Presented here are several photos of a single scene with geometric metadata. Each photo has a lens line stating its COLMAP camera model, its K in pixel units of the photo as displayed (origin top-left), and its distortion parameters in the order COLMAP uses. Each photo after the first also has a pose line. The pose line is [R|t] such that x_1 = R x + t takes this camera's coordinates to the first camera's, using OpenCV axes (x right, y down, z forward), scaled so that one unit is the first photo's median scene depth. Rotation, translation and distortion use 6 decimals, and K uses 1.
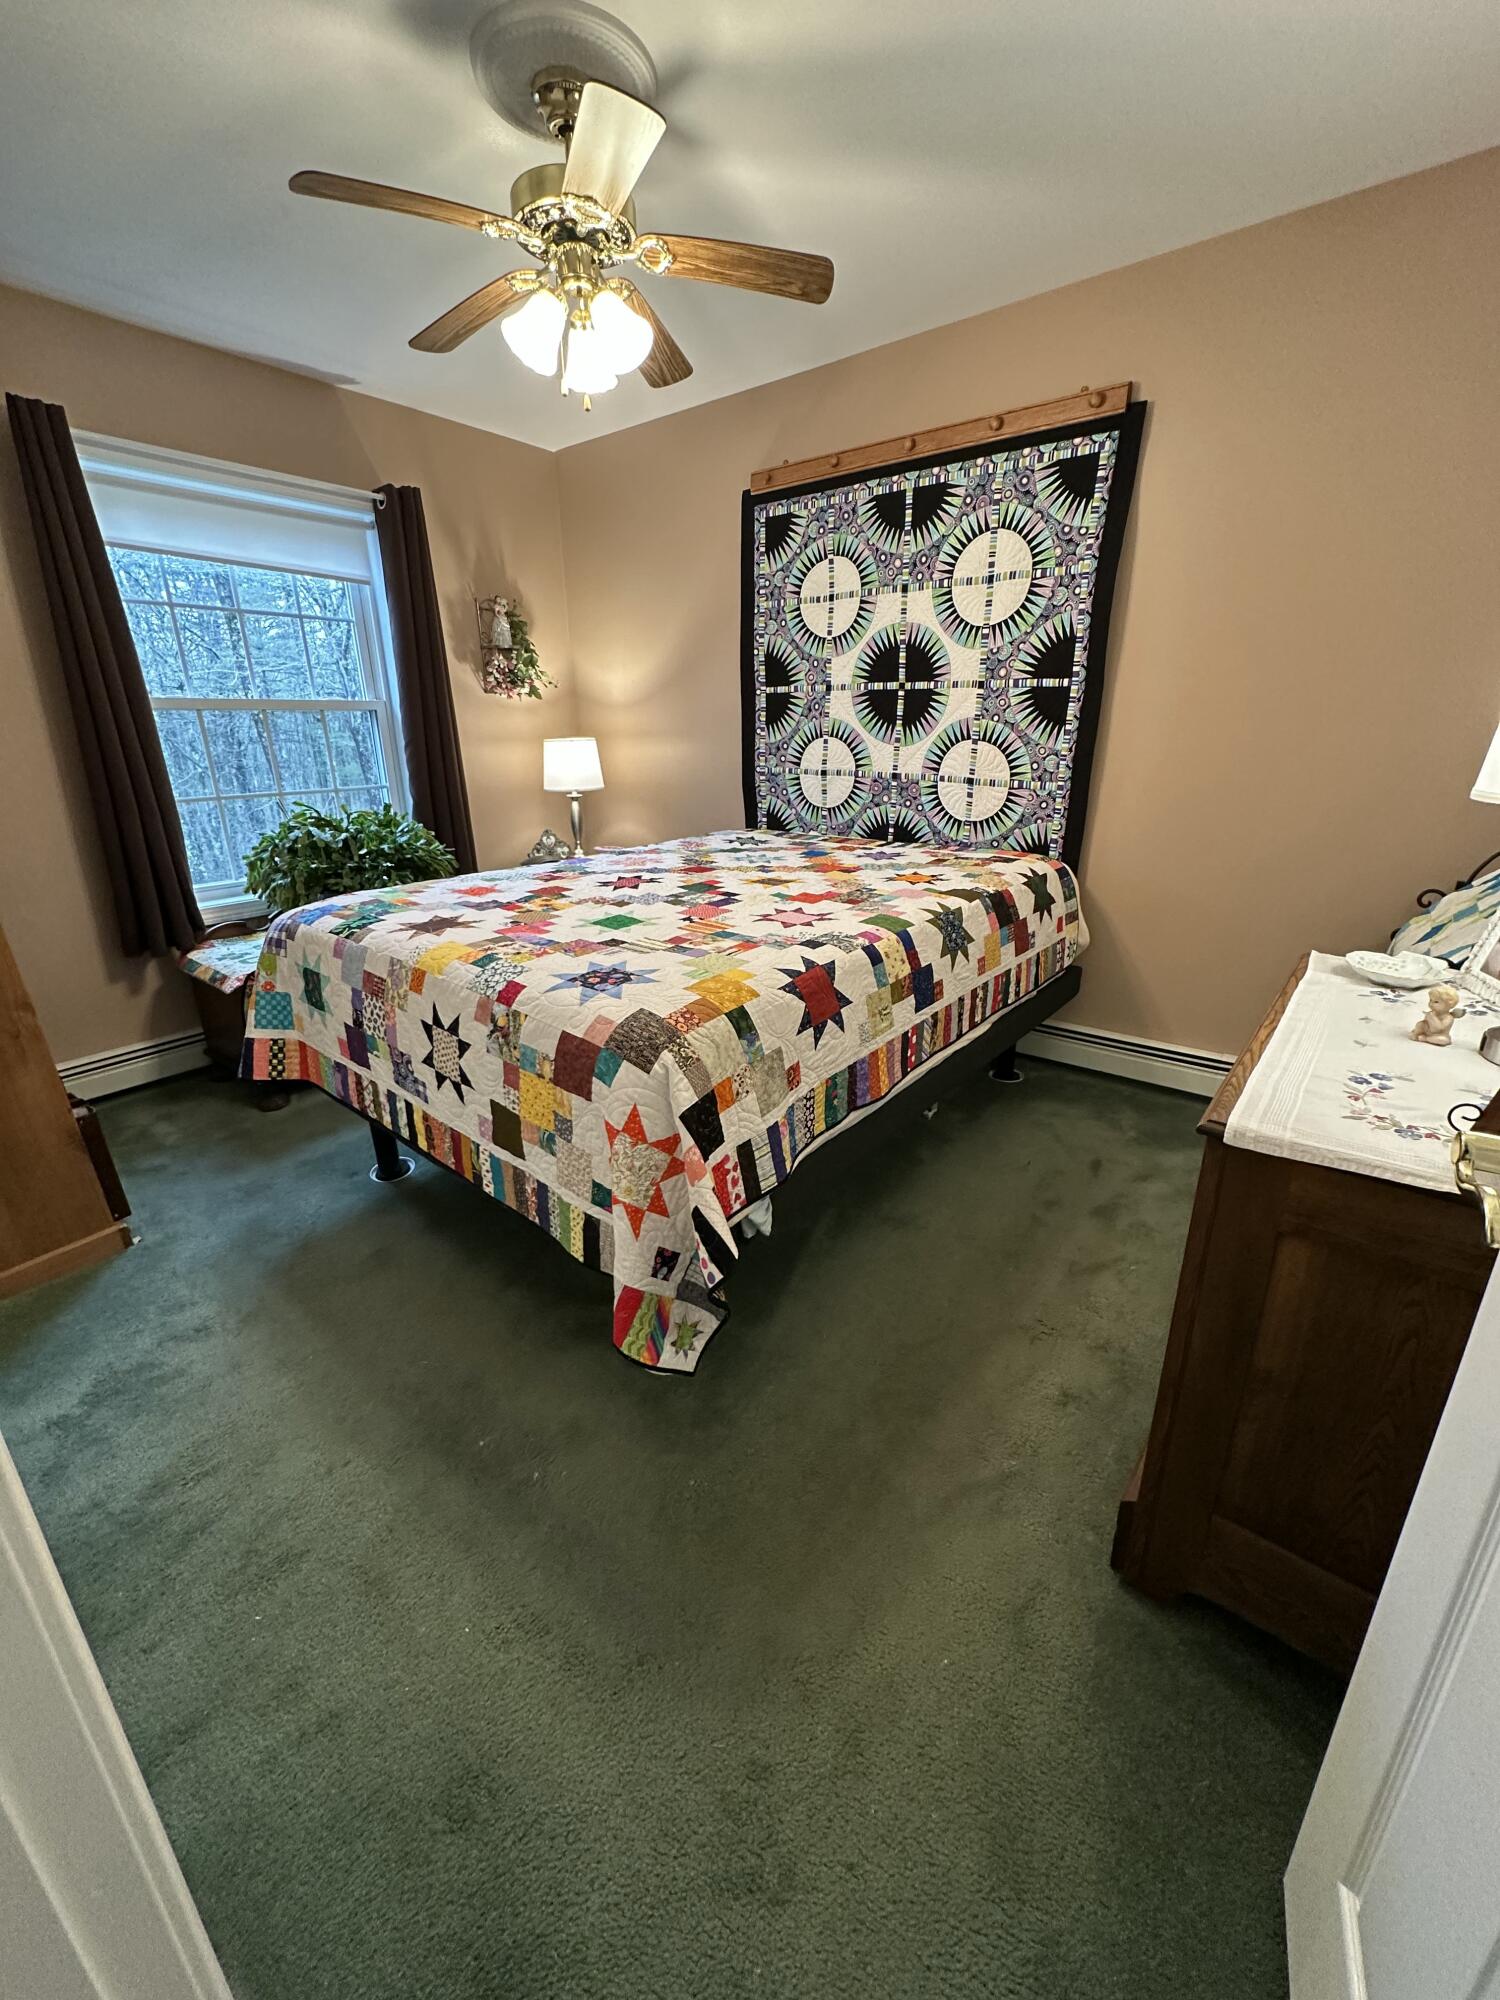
lens RADIAL K [[796.7, 0, 754.6], [0, 796.7, 1002.4], [0, 0, 1]] dist [0.000398, 0.000107]
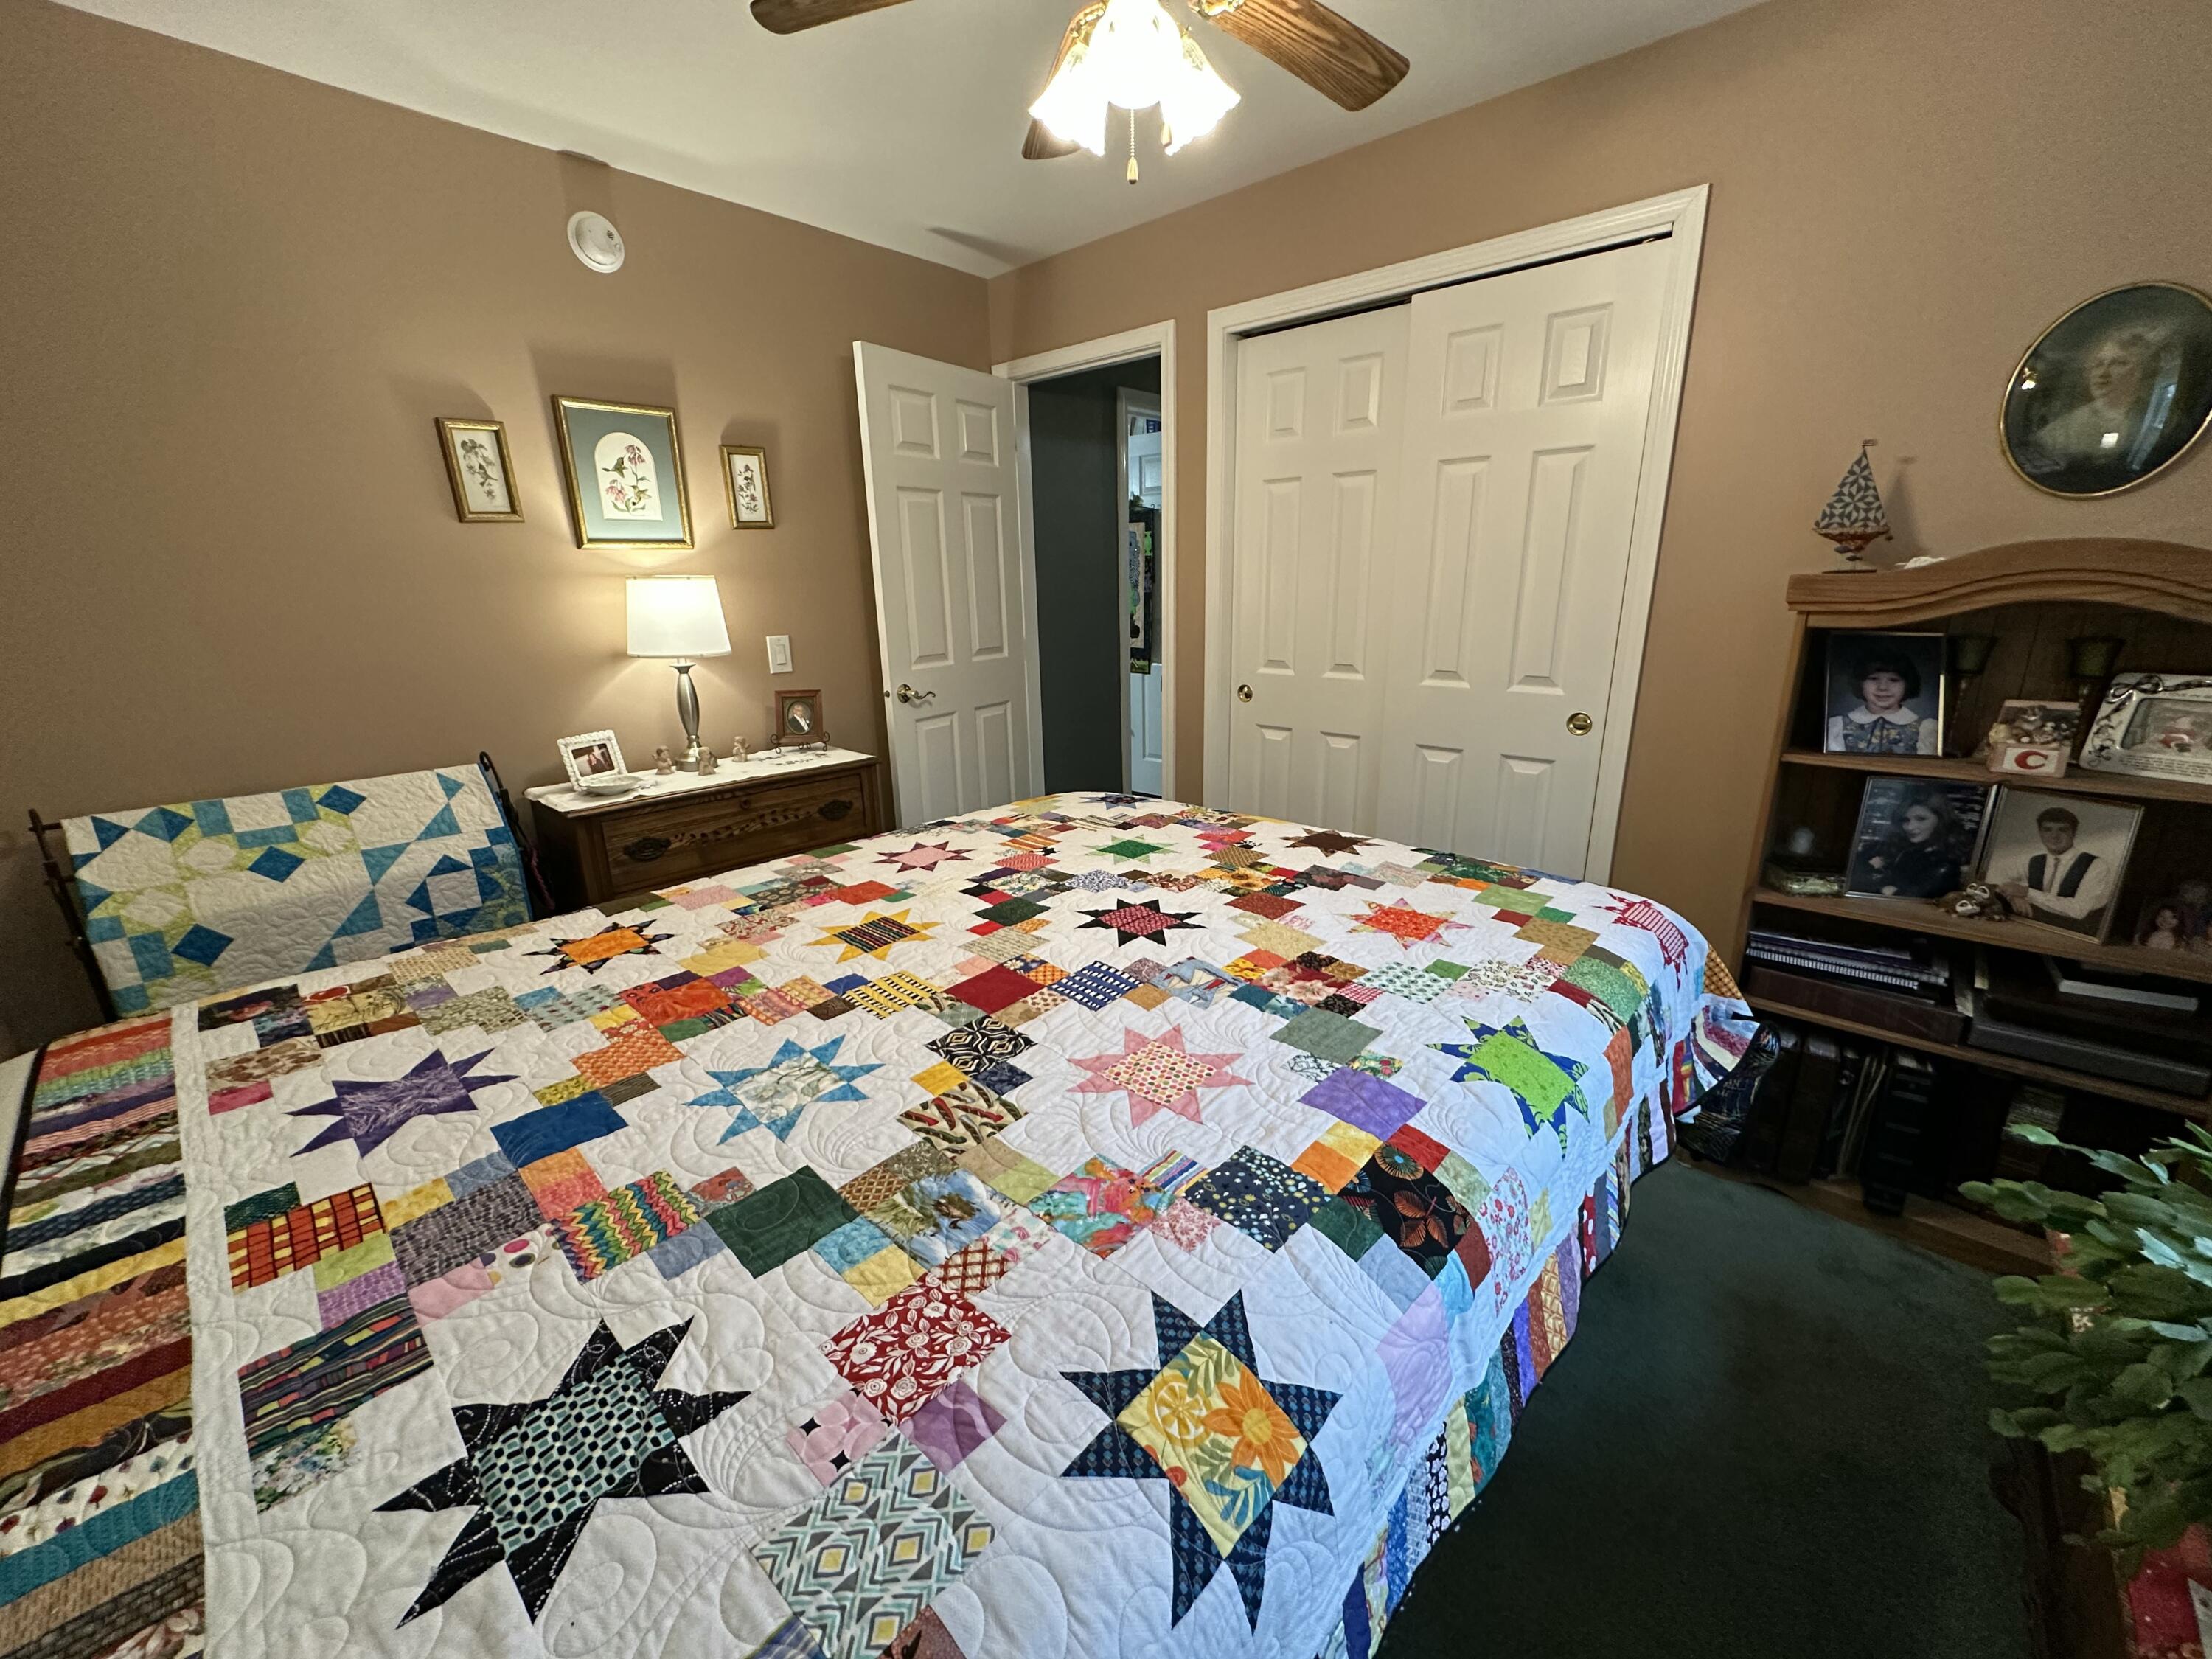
lens RADIAL K [[881.2, 0, 1109.7], [0, 881.2, 829.2], [0, 0, 1]] dist [0.000398, 0.000107]
pose [[-0.996894, 0.009558, 0.078170, -0.146009], [0.053104, 0.814565, 0.577636, -0.435579], [-0.058154, 0.579993, -0.812543, 1.142473]]
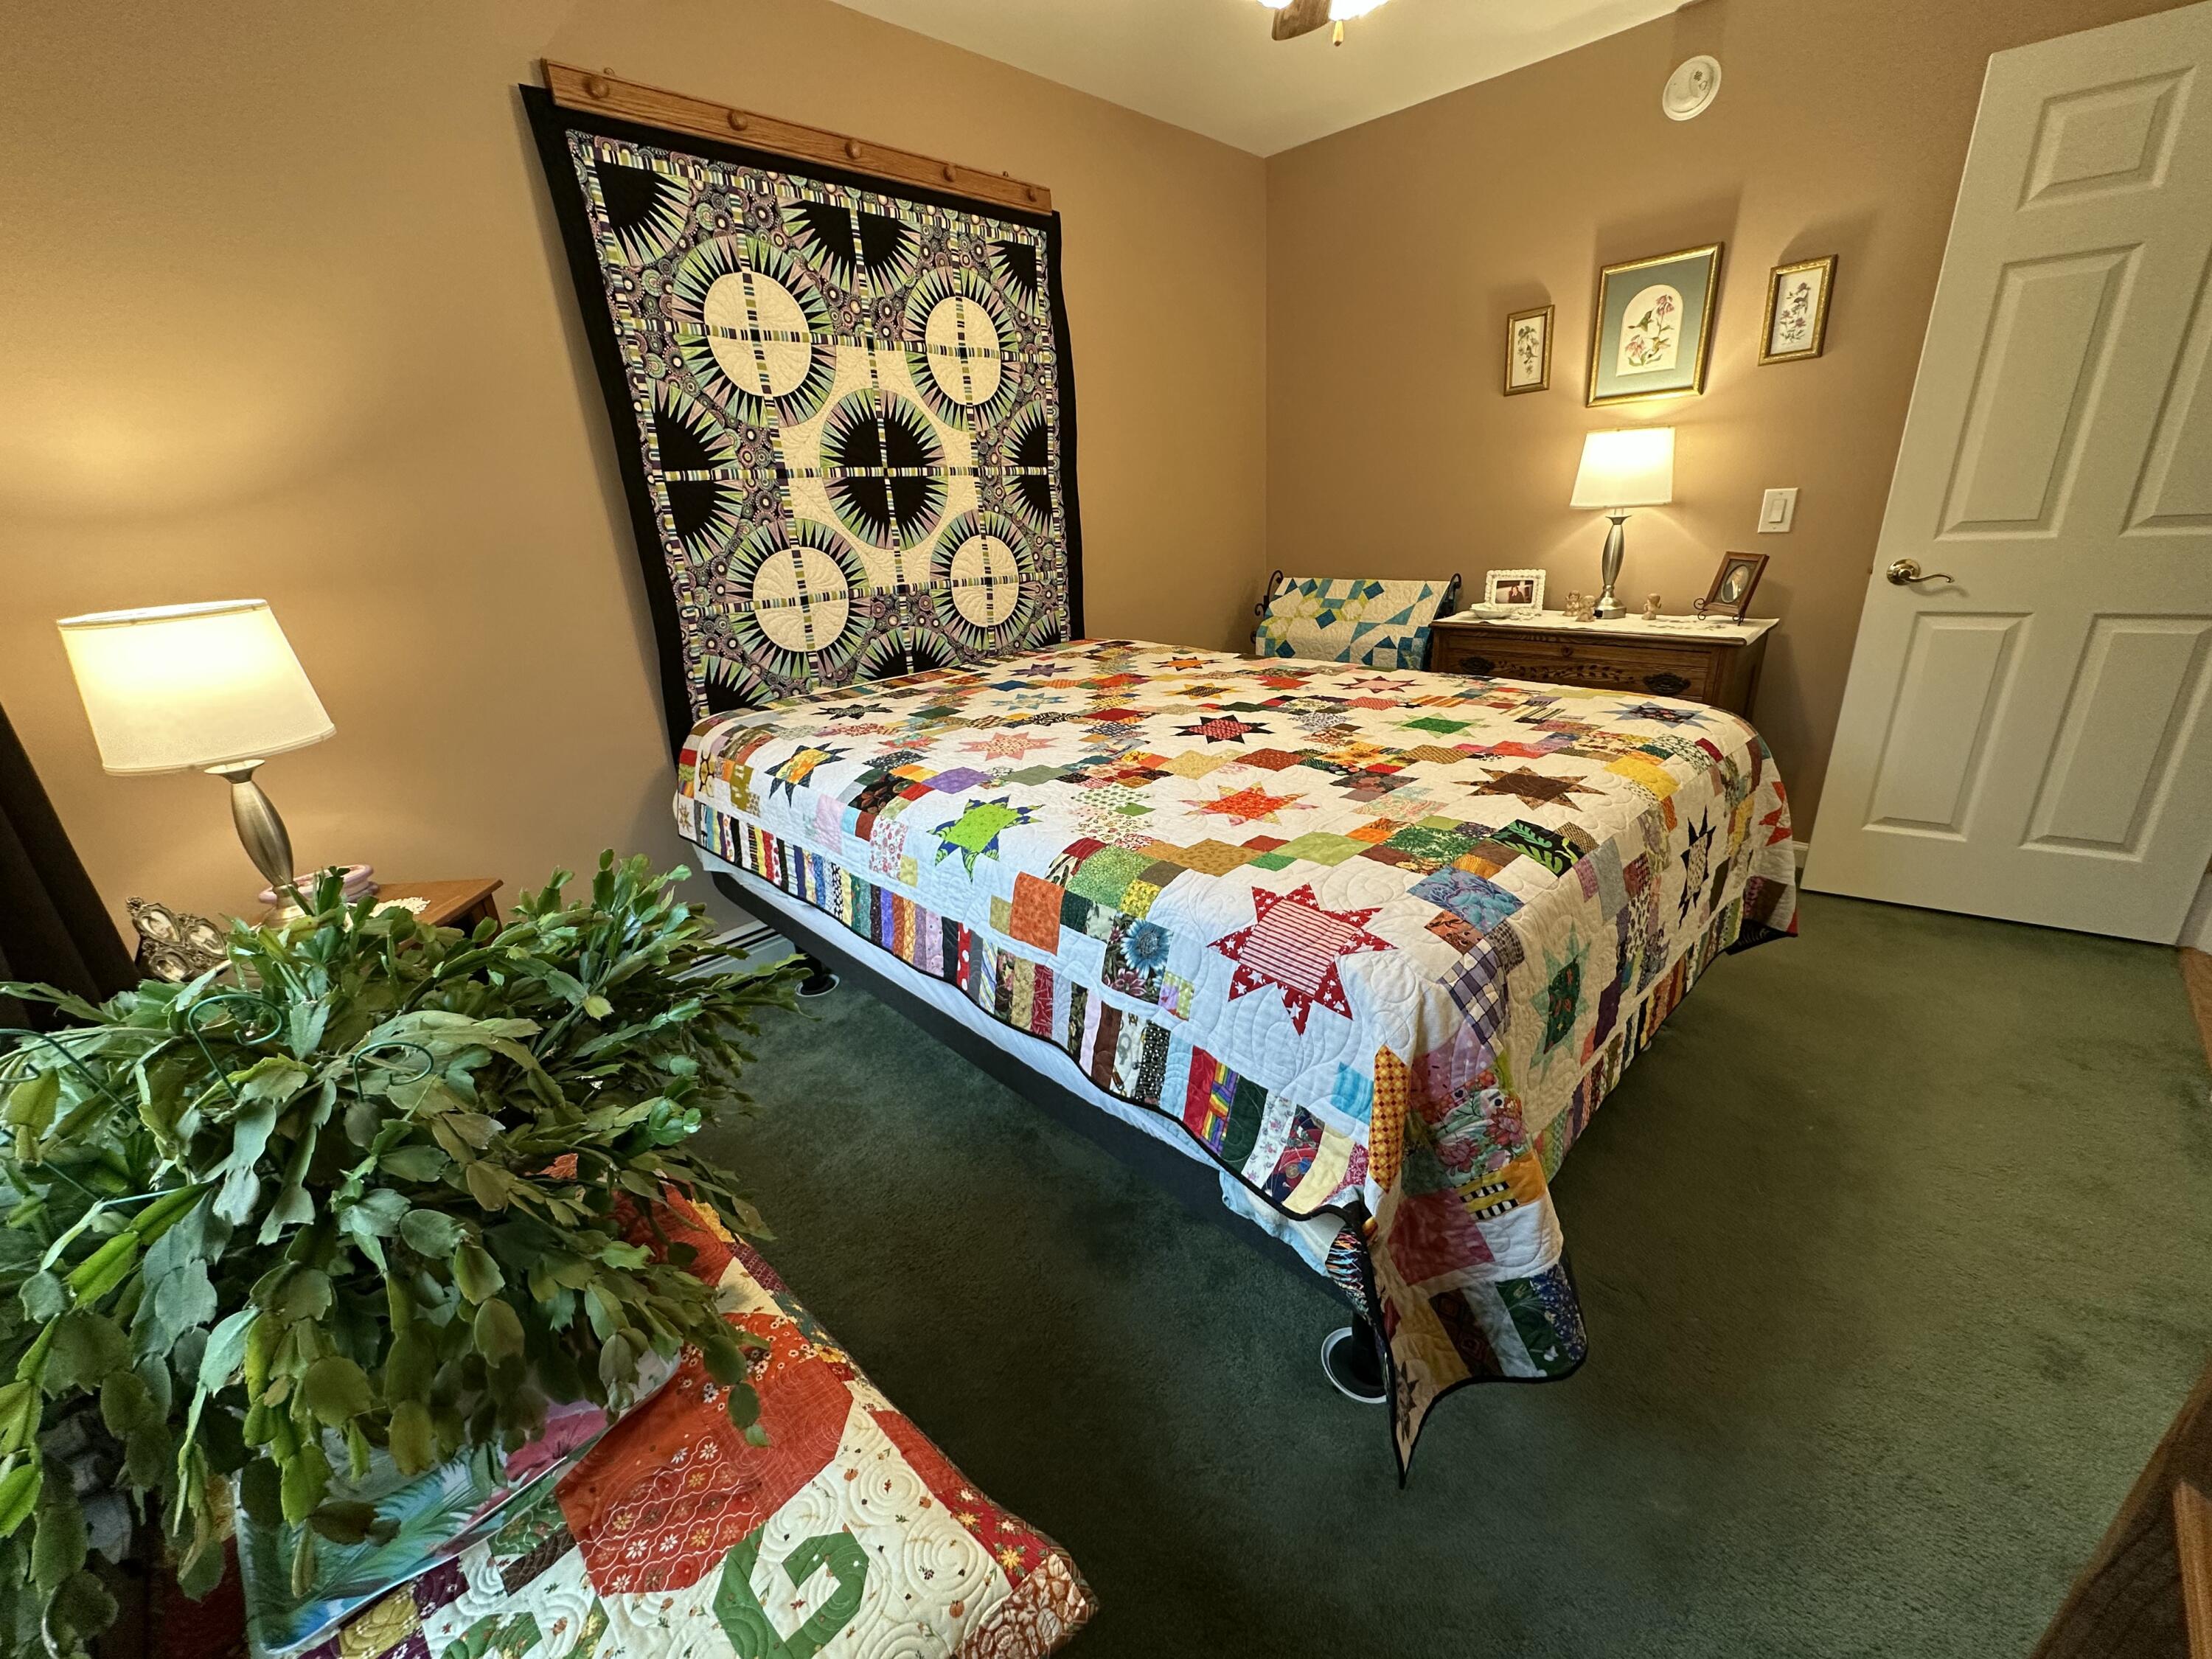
lens RADIAL K [[881.2, 0, 1105.7], [0, 881.2, 829.6], [0, 0, 1]] dist [0.000398, 0.000107]
pose [[0.113199, -0.343545, 0.932289, -0.715587], [0.383420, 0.880743, 0.277996, -0.254167], [-0.916611, 0.325990, 0.231421, 0.736764]]
